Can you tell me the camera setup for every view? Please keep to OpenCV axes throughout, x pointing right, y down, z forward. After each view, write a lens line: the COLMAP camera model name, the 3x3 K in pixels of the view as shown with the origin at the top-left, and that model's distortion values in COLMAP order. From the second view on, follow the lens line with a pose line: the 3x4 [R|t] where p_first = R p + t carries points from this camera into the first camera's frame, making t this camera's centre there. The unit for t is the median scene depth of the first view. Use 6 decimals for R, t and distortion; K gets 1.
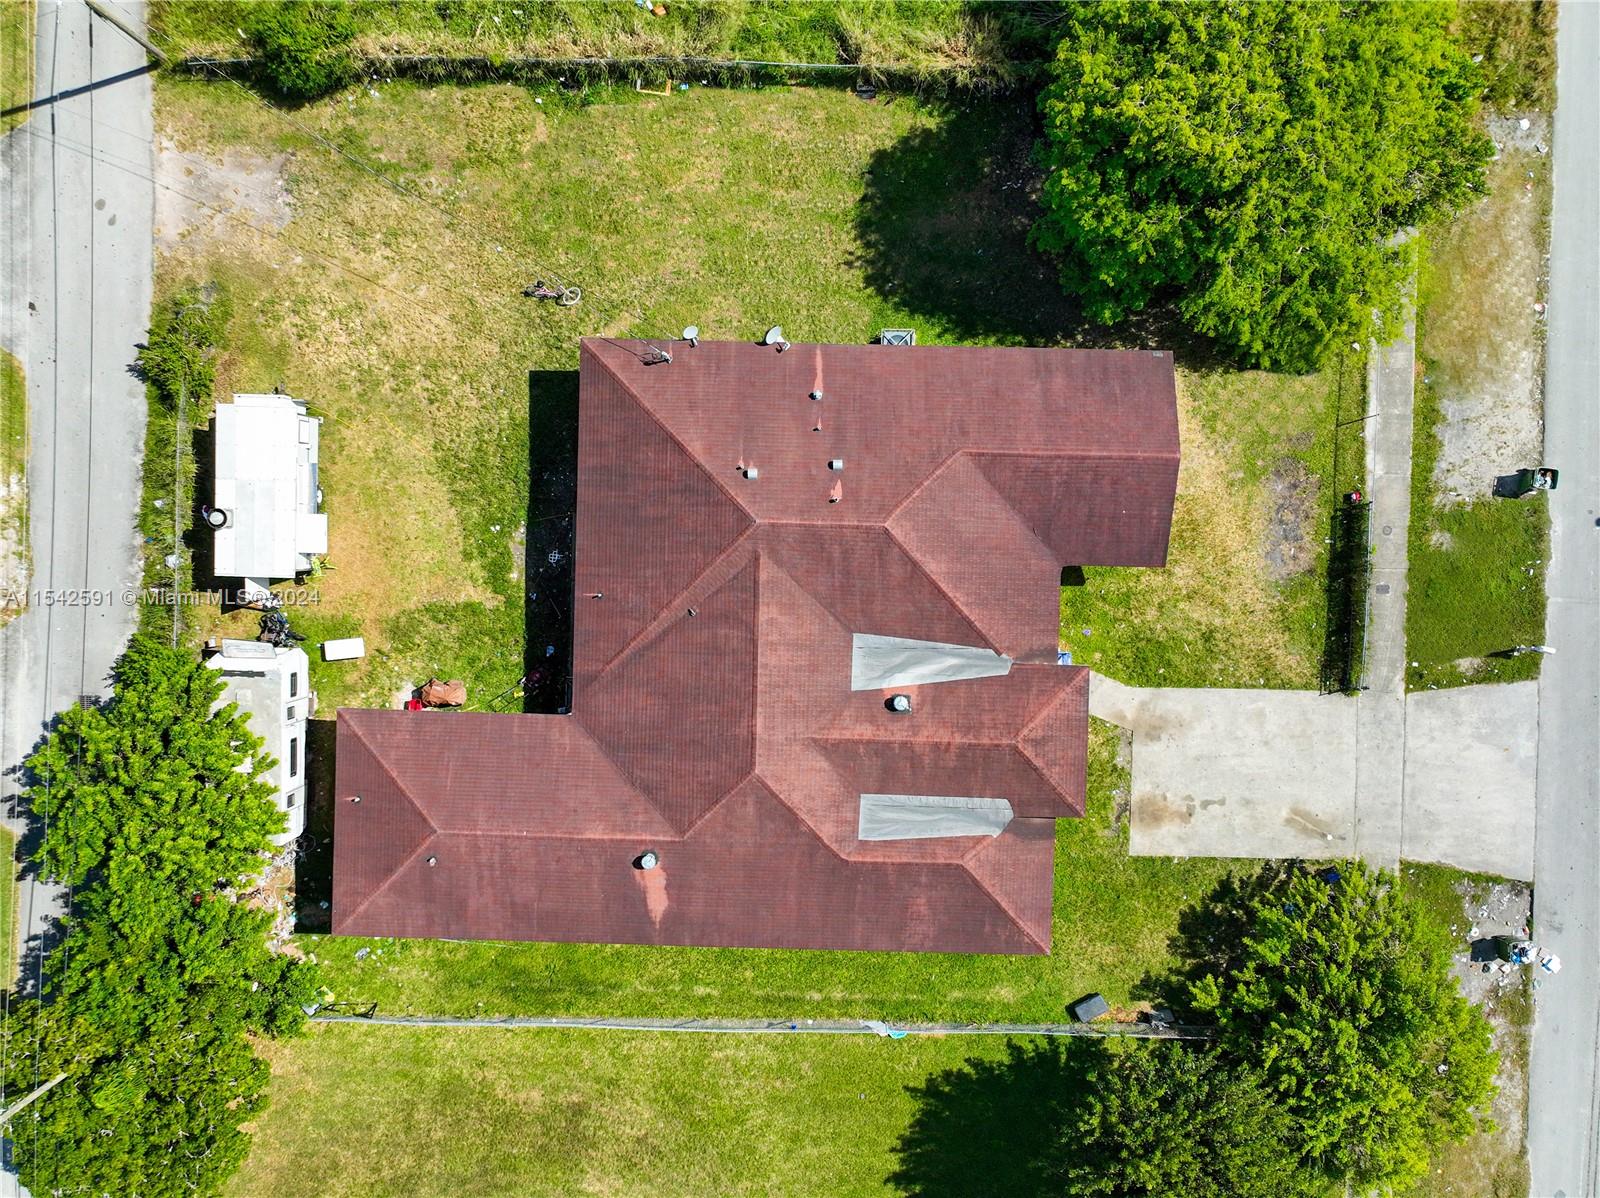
lens RADIAL K [[1472.5, 0, 803.2], [0, 1472.5, 603.7], [0, 0, 1]] dist [0.001643, 0.010670]
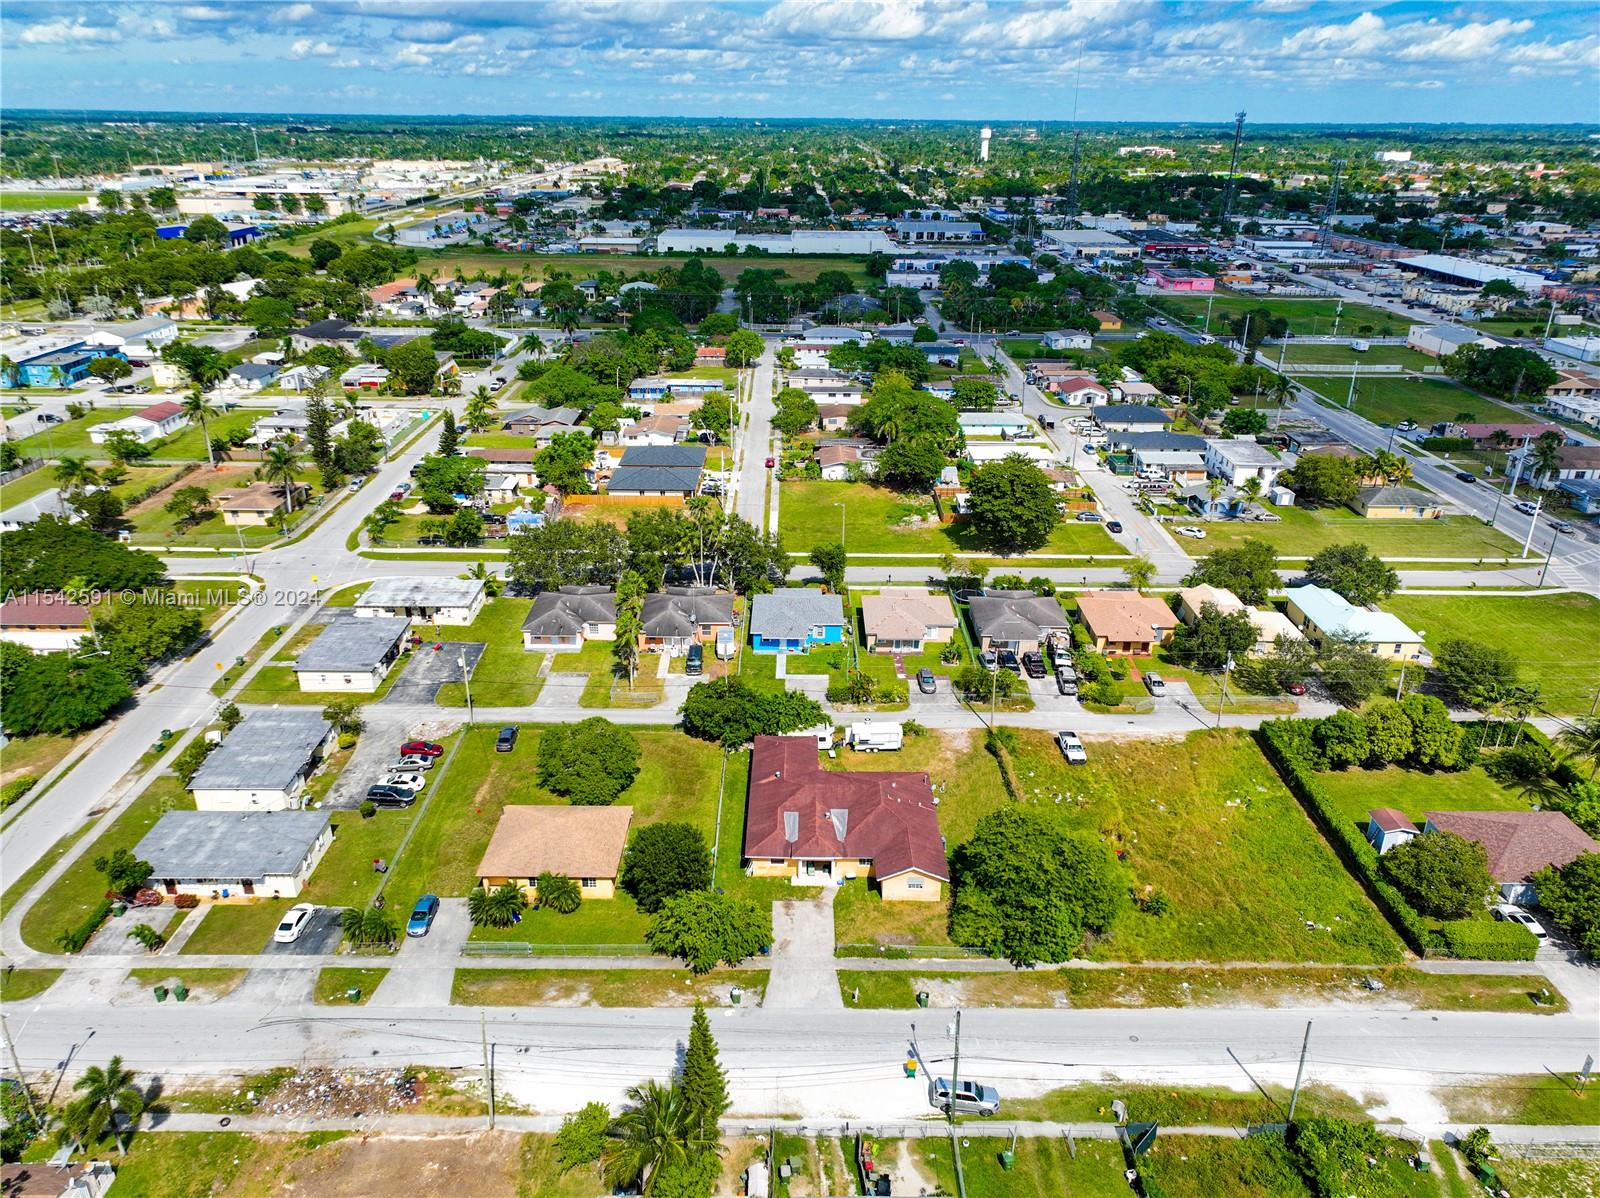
lens RADIAL K [[1123.2, 0, 802.3], [0, 1123.2, 602.8], [0, 0, 1]] dist [-0.000762, 0.016756]
pose [[0.026053, 0.397849, -0.917081, 2.004499], [-0.999392, -0.010906, -0.033123, 0.196292], [-0.023180, 0.917386, 0.397323, -0.379357]]
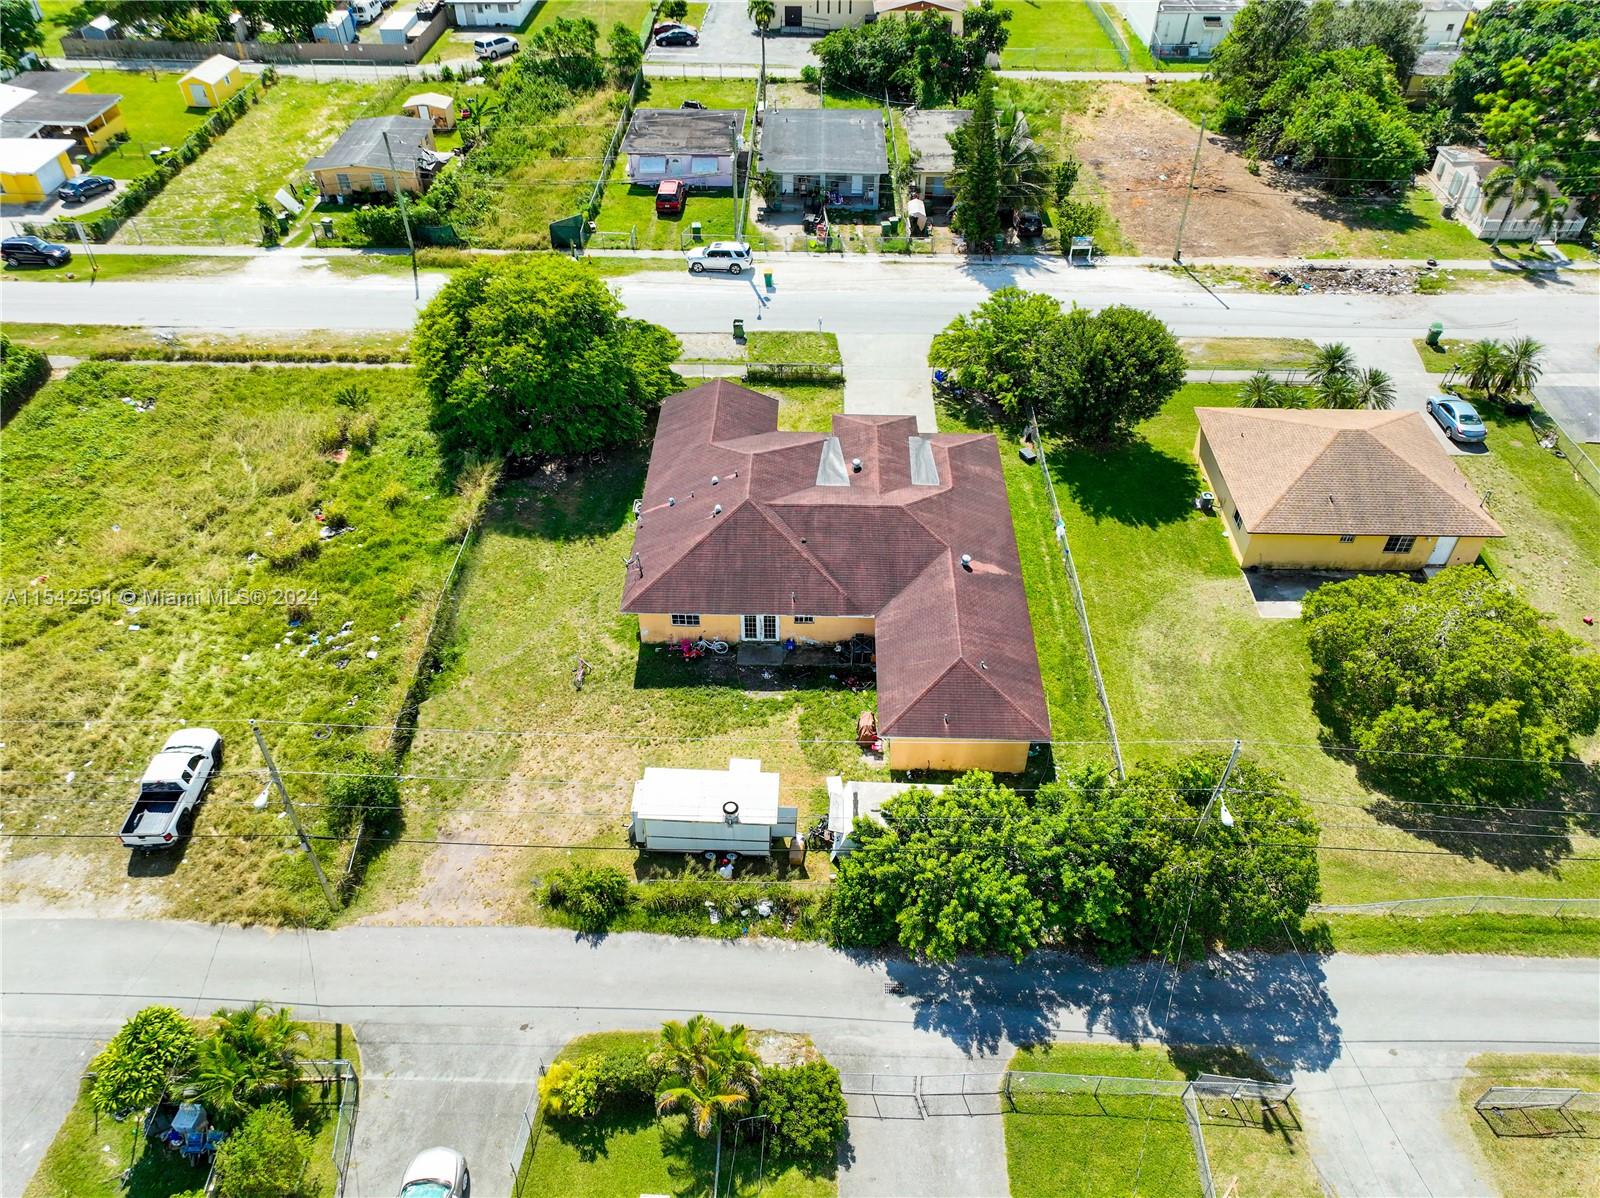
lens RADIAL K [[1123.2, 0, 802.3], [0, 1123.2, 602.8], [0, 0, 1]] dist [-0.000762, 0.016756]
pose [[-0.004311, -0.672235, 0.740325, -0.942337], [0.999932, -0.010911, -0.004084, 0.007877], [0.010823, 0.740257, 0.672237, 0.227439]]
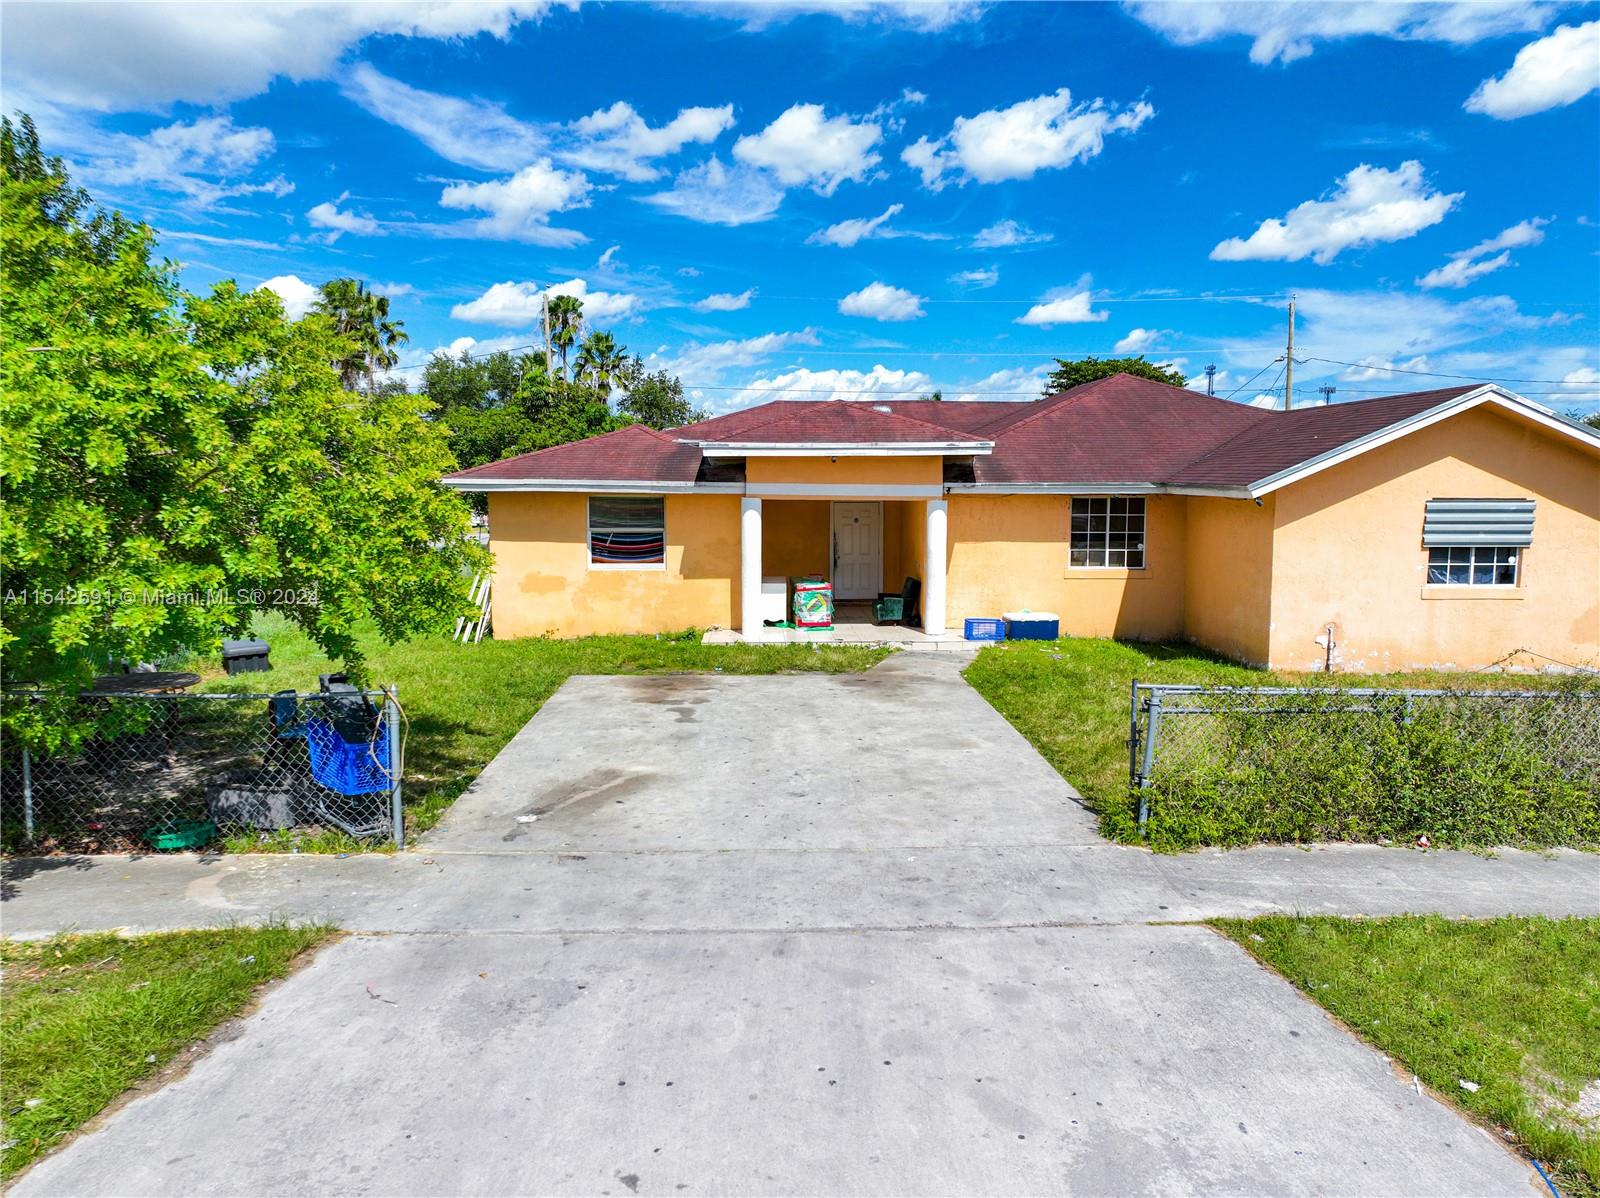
lens RADIAL K [[1123.2, 0, 802.3], [0, 1123.2, 602.8], [0, 0, 1]] dist [-0.000762, 0.016756]
pose [[0.058852, 0.106278, -0.992593, 0.560805], [-0.998136, -0.009824, -0.060232, 0.126532], [-0.016152, 0.994288, 0.105501, 0.967361]]
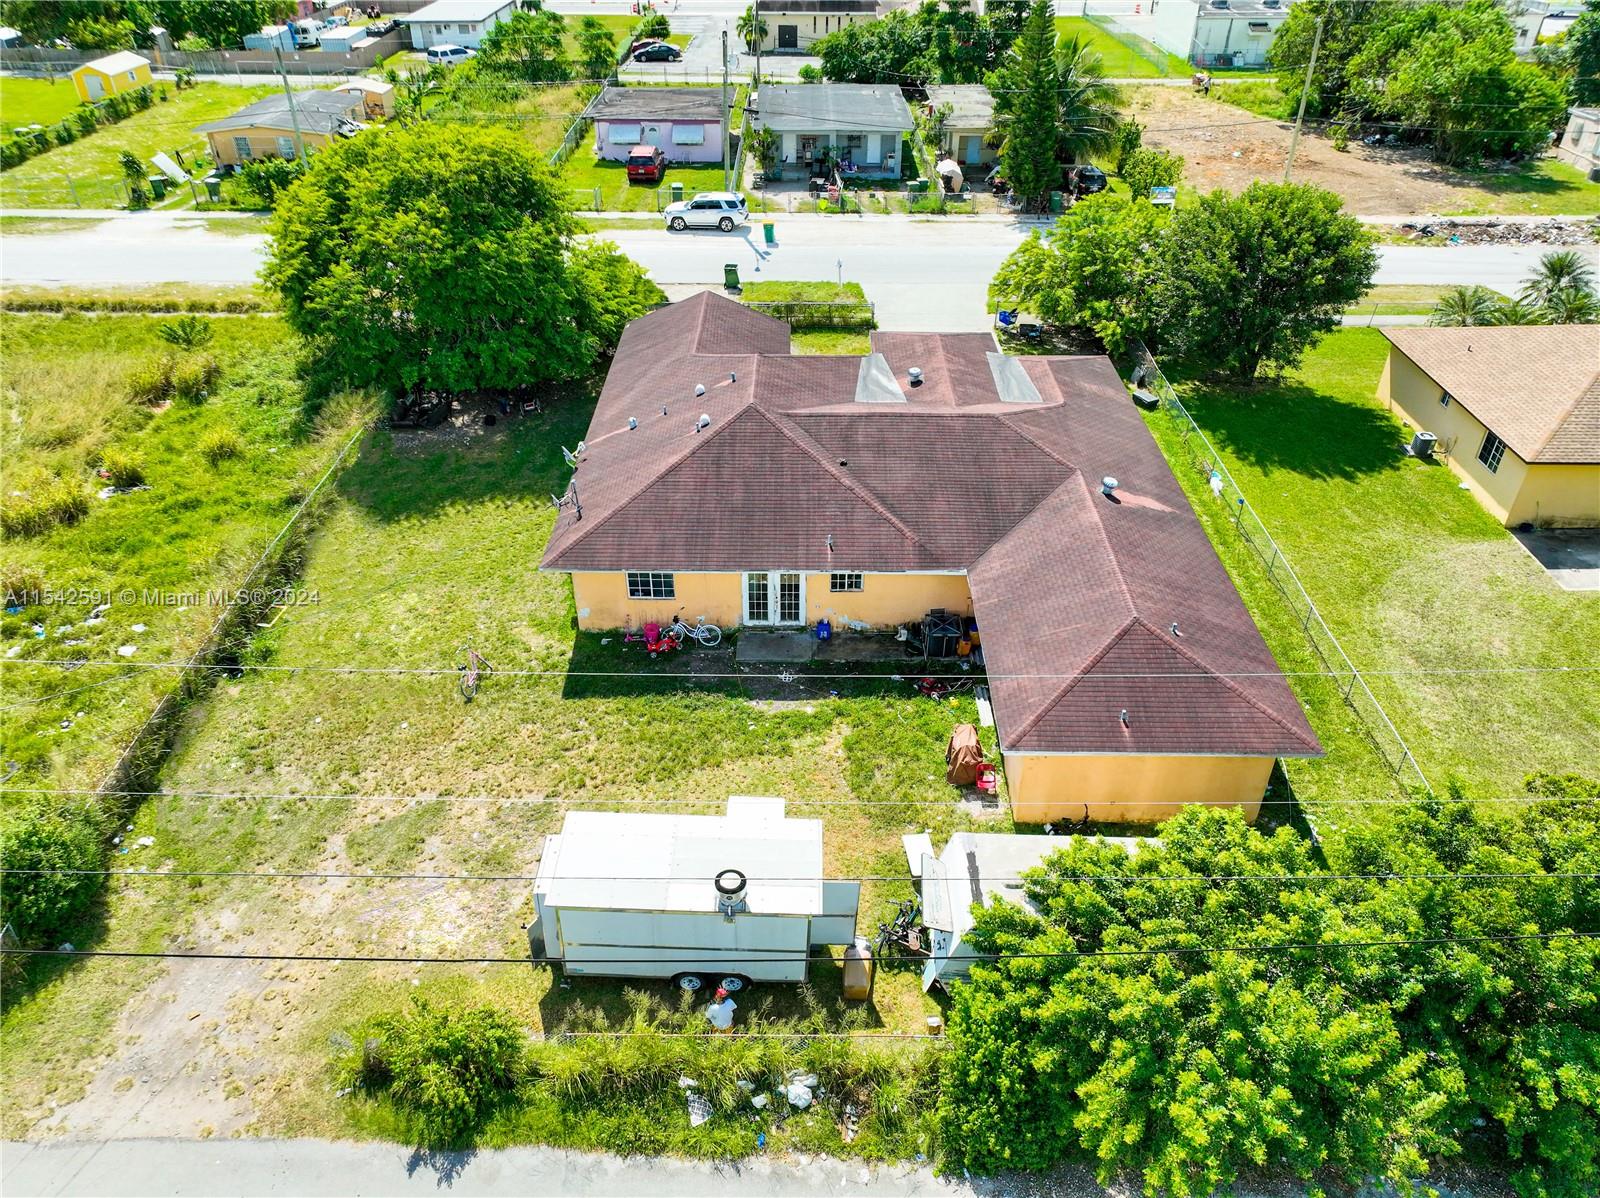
lens RADIAL K [[1123.2, 0, 802.3], [0, 1123.2, 602.8], [0, 0, 1]] dist [-0.000762, 0.016756]
pose [[-0.020562, -0.573798, 0.818739, -0.689616], [0.999743, -0.019654, 0.011334, -0.029404], [0.009588, 0.818761, 0.574055, 0.606674]]
